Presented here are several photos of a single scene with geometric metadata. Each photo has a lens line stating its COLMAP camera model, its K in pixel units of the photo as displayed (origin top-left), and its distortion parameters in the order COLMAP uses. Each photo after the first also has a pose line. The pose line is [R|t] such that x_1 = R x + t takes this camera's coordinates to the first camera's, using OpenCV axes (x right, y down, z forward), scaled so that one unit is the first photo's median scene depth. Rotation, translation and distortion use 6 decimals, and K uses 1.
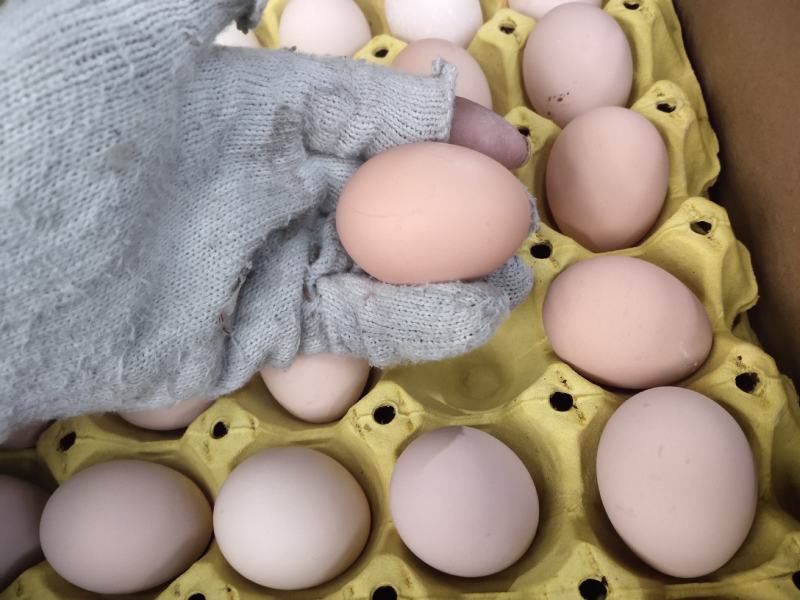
lens RADIAL K [[622.1, 0, 402.0], [0, 622.1, 299.2], [0, 0, 1]] dist [-0.008623, -0.015250]
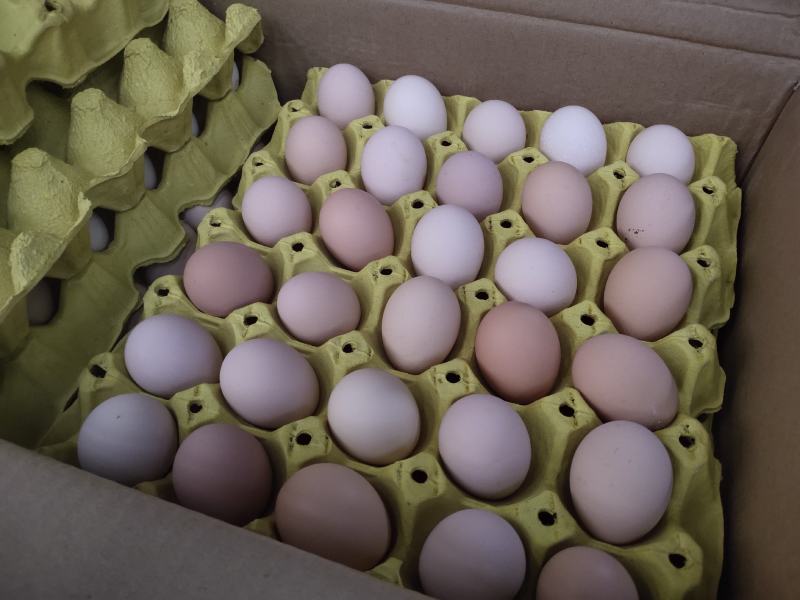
lens RADIAL K [[622.1, 0, 398.0], [0, 622.1, 300.0], [0, 0, 1]] dist [-0.008623, -0.015250]
pose [[0.925674, 0.366948, -0.092067, -0.080019], [-0.374625, 0.923008, -0.087822, 0.185683], [0.052752, 0.115785, 0.991873, -0.523567]]
